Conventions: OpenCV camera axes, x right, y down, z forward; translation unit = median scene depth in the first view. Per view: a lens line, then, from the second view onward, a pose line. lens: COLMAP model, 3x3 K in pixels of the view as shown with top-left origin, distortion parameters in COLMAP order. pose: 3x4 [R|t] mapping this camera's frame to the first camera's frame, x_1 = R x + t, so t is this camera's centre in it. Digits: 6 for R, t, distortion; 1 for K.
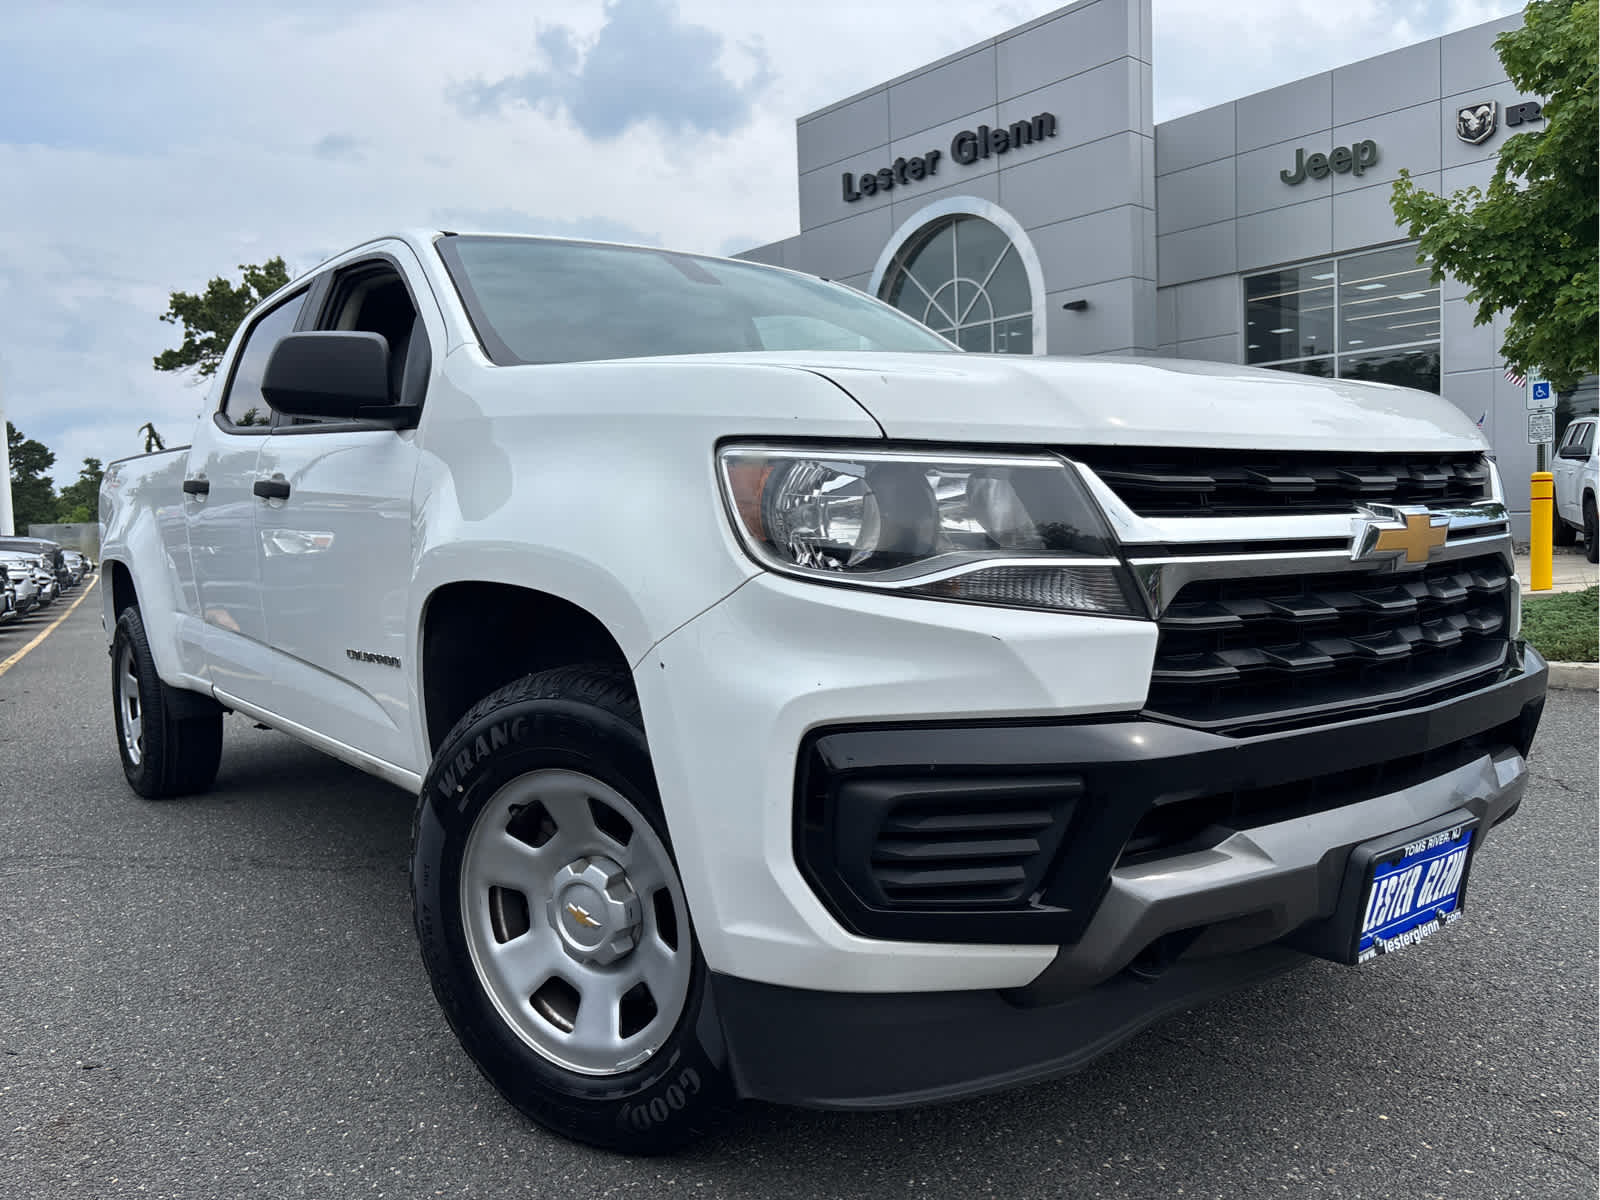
lens RADIAL K [[1220.5, 0, 797.0], [0, 1220.5, 593.5], [0, 0, 1]] dist [0.065560, -0.079980]
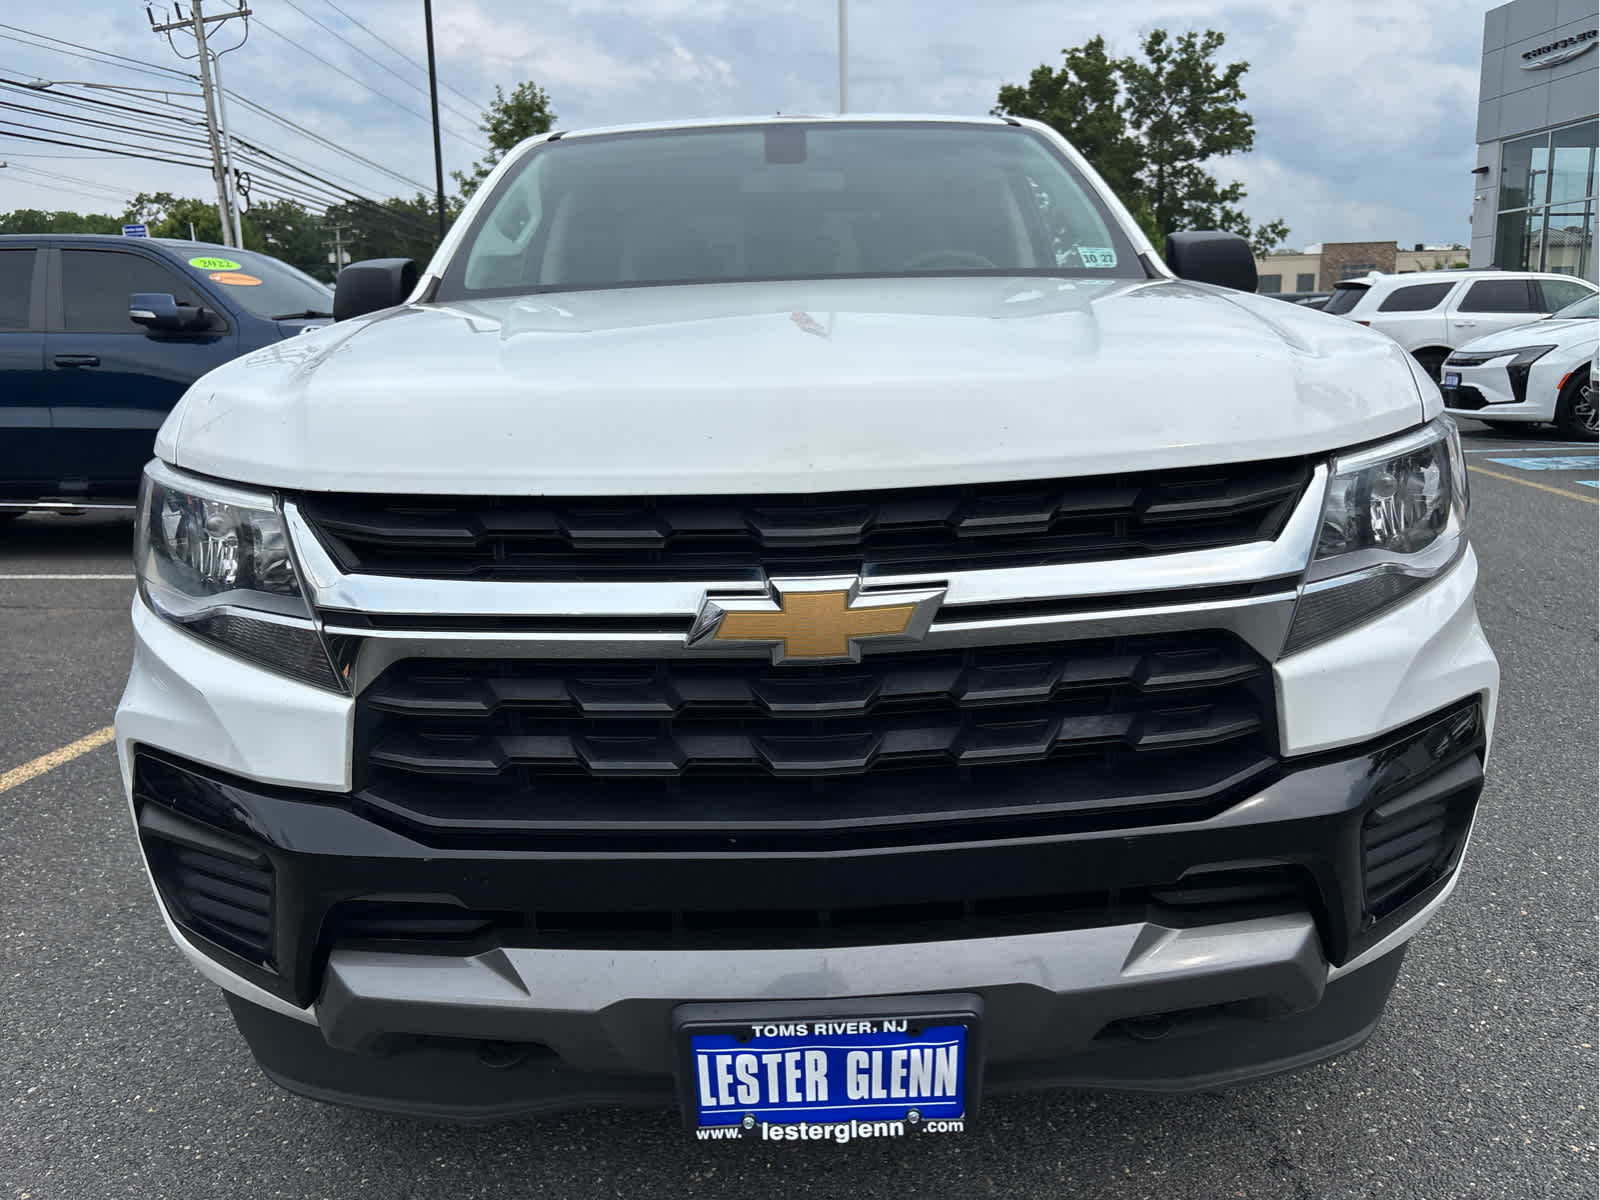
lens RADIAL K [[1218.9, 0, 800.0], [0, 1218.9, 600.0], [0, 0, 1]] dist [0.061852, -0.075742]
pose [[0.803348, 0.138194, -0.579254, 0.686053], [-0.033602, 0.981671, 0.187598, -0.143453], [0.594561, -0.131242, 0.793267, 0.340773]]
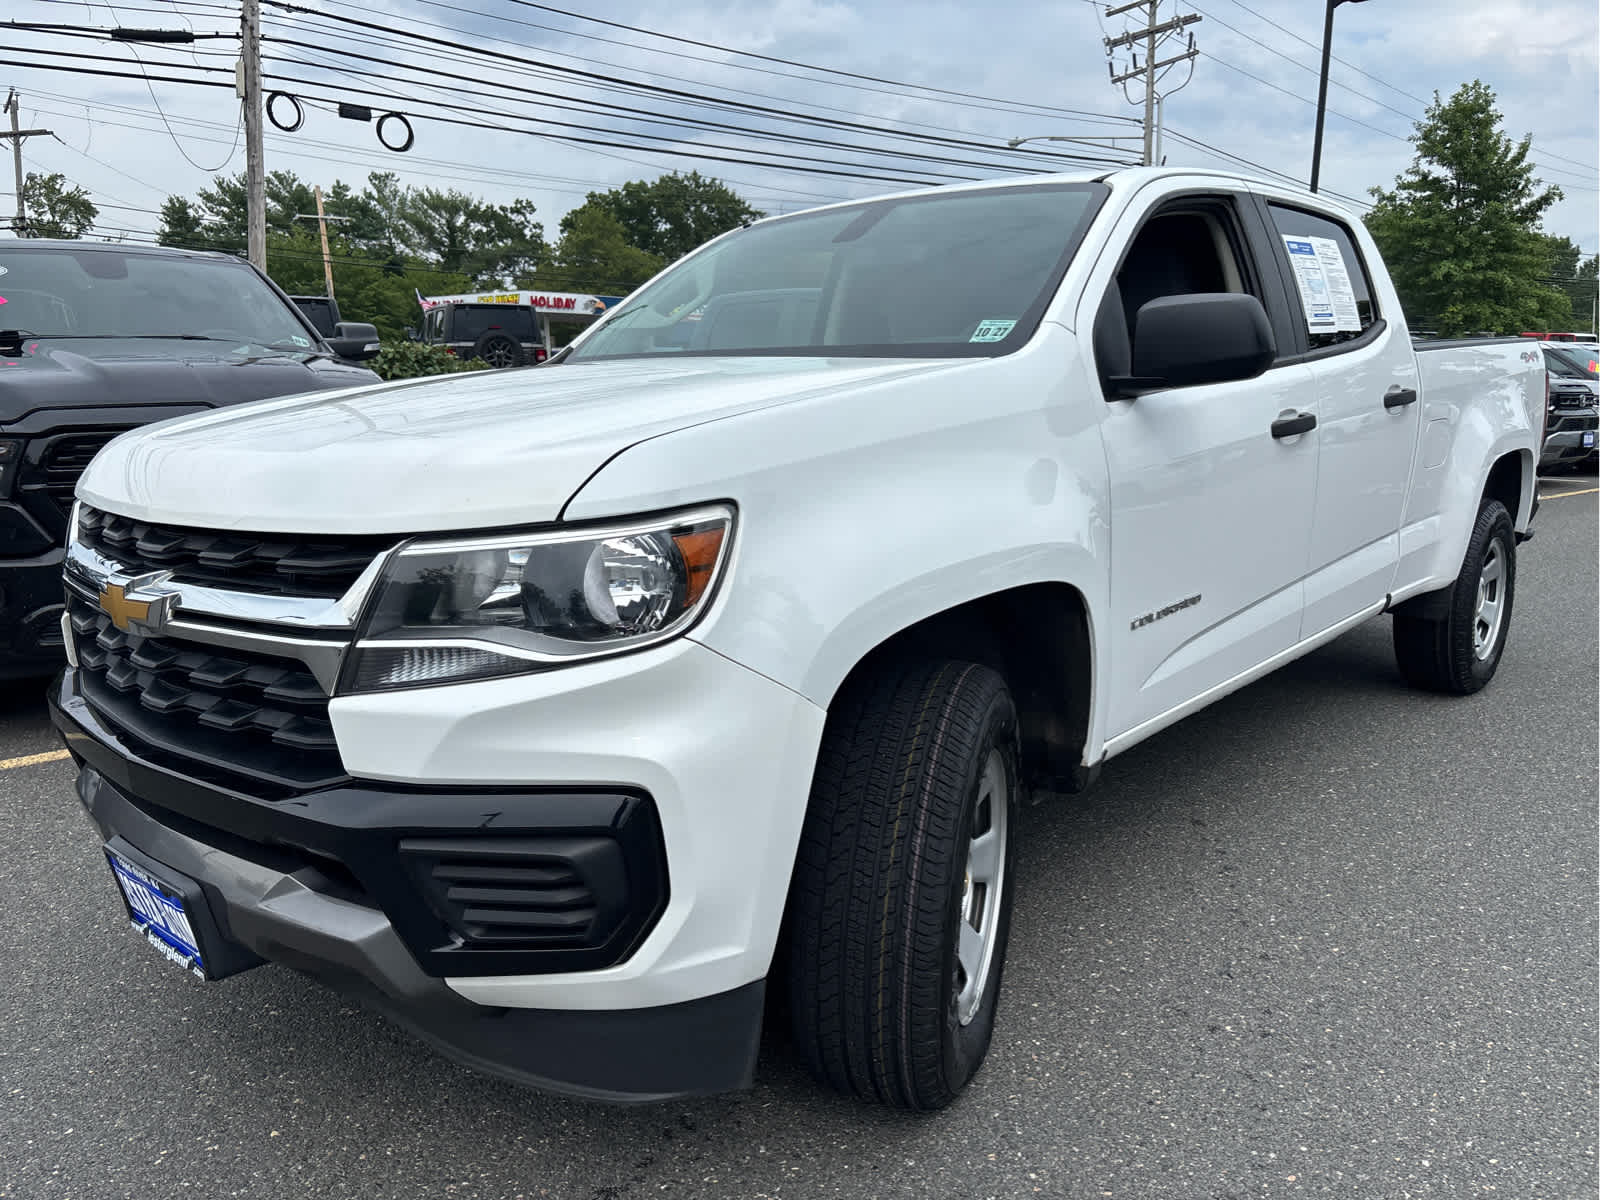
lens RADIAL K [[1218.9, 0, 800.0], [0, 1218.9, 600.0], [0, 0, 1]] dist [0.061852, -0.075742]
pose [[0.189680, 0.210959, -0.958915, 1.238940], [-0.048783, 0.977464, 0.205390, -0.226496], [0.980633, 0.007820, 0.195696, 1.015724]]
